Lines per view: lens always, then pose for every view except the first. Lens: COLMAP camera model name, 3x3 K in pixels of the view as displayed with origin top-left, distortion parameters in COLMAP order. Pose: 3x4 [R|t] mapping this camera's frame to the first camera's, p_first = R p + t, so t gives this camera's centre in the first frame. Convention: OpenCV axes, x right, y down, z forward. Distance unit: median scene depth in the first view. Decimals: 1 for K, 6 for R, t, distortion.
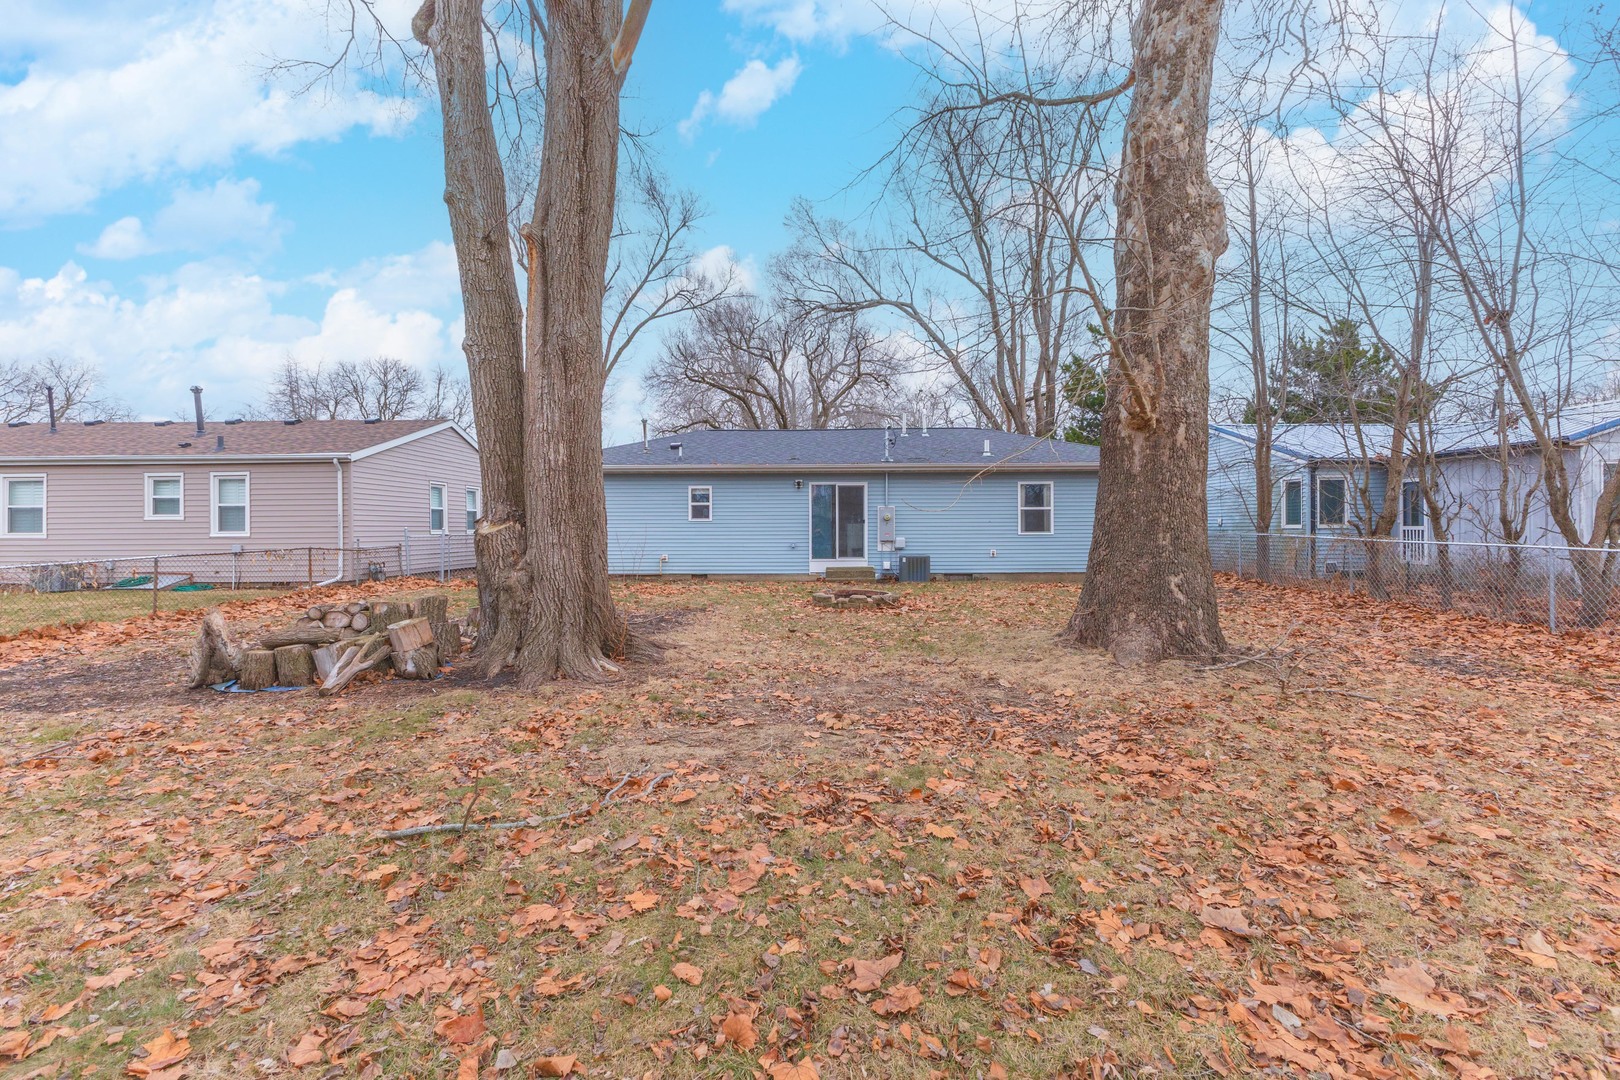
lens RADIAL K [[699.4, 0, 809.0], [0, 699.4, 538.0], [0, 0, 1]] dist [0.018266, 0.000355]
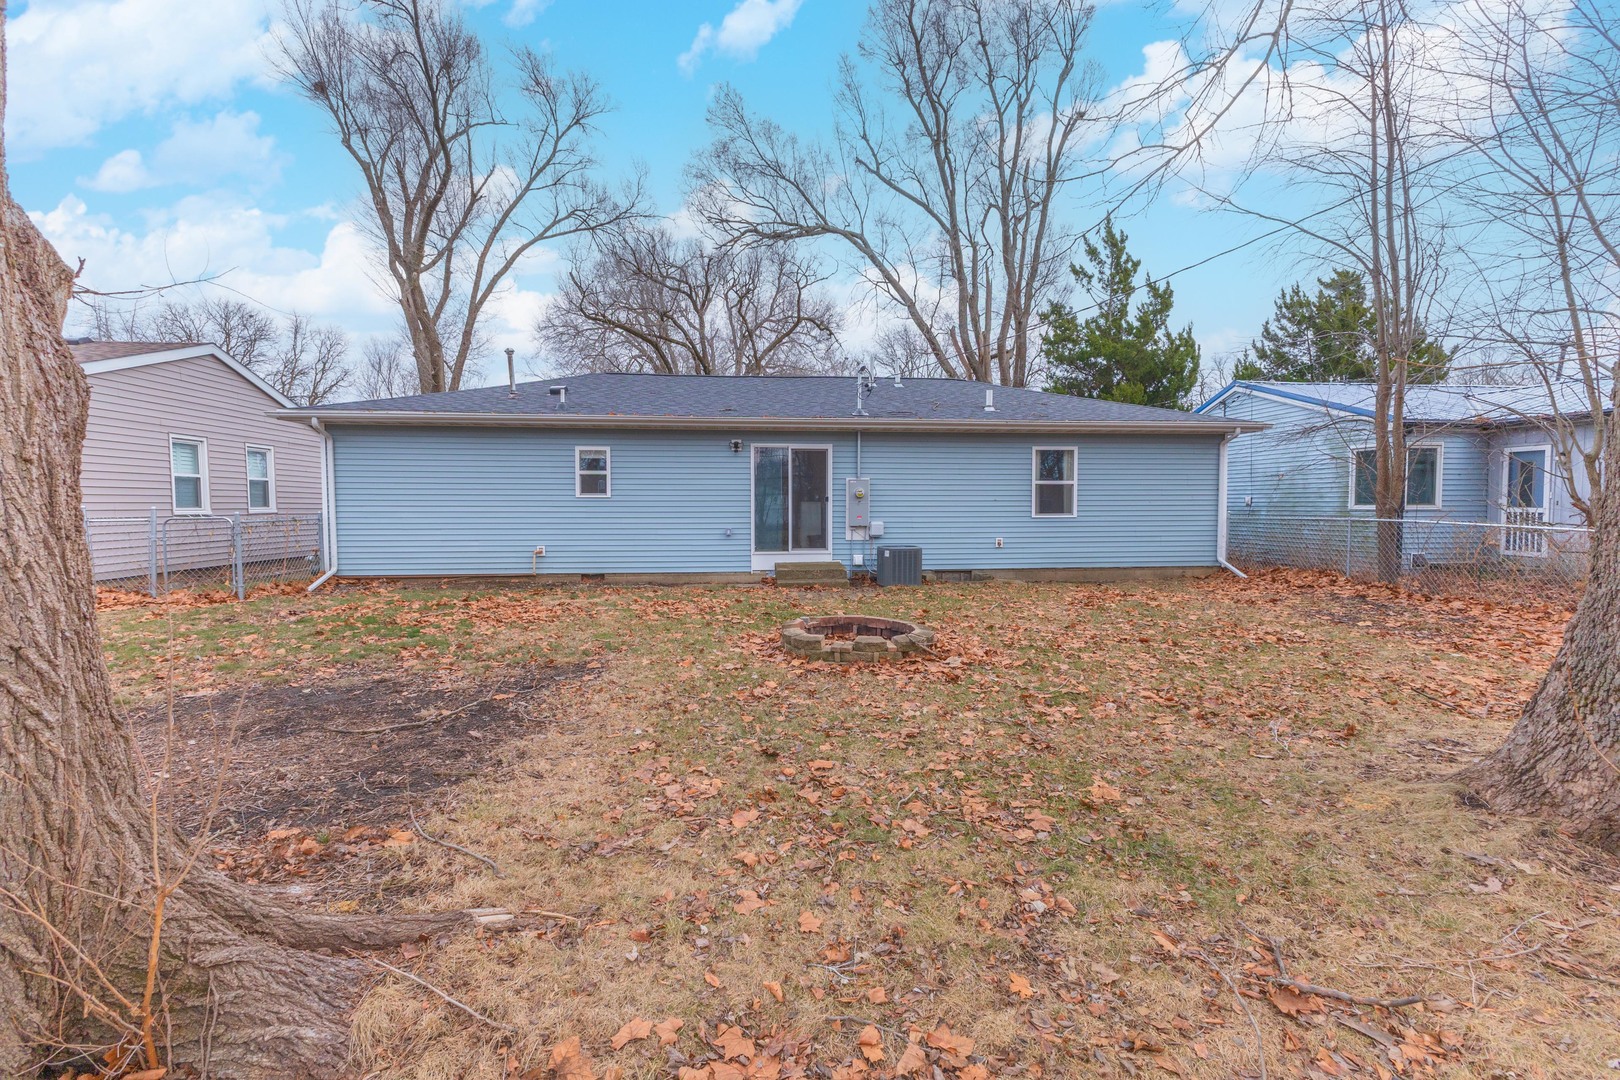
lens RADIAL K [[699.4, 0, 809.0], [0, 699.4, 538.0], [0, 0, 1]] dist [0.018266, 0.000355]
pose [[0.992808, -0.002514, 0.119693, -0.017121], [-0.001917, 0.999317, 0.036896, -0.006580], [-0.119704, -0.036861, 0.992125, 0.184896]]
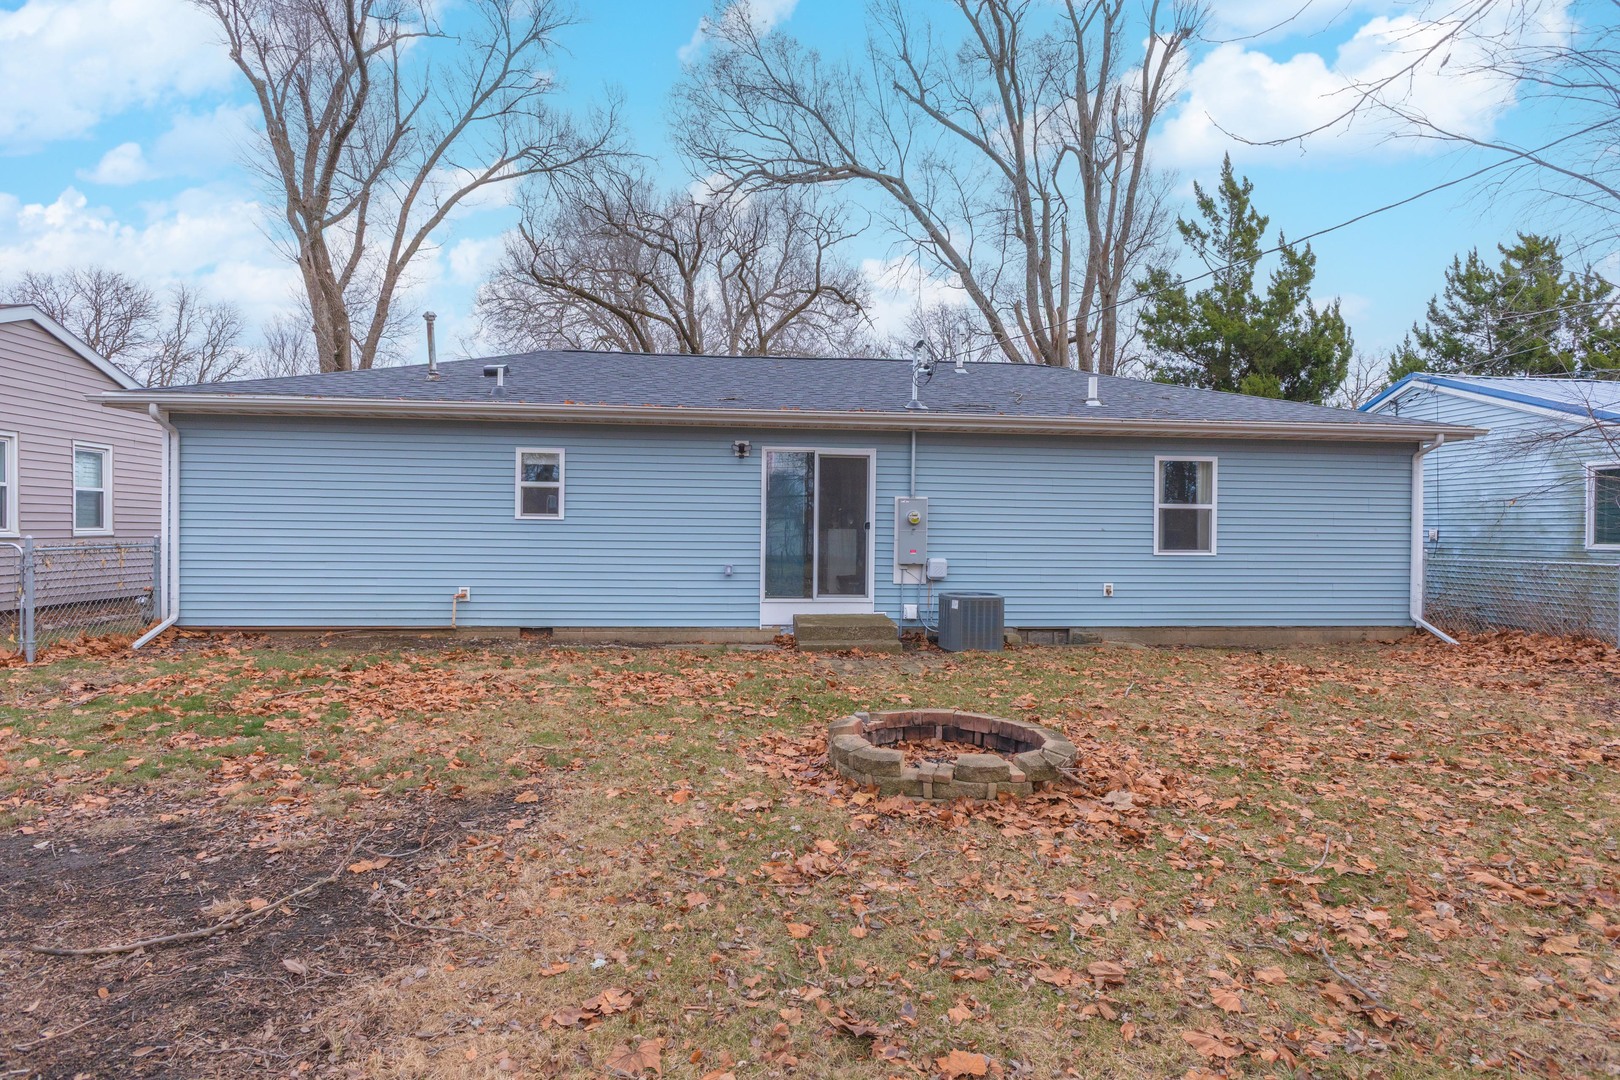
lens RADIAL K [[879.3, 0, 810.0], [0, 879.3, 540.0], [0, 0, 1]] dist [-0.000487, -0.000465]
pose [[0.993301, 0.014036, 0.114704, -0.024149], [-0.014223, 0.999899, 0.000816, -0.008521], [-0.114681, -0.002442, 0.993399, 0.236656]]
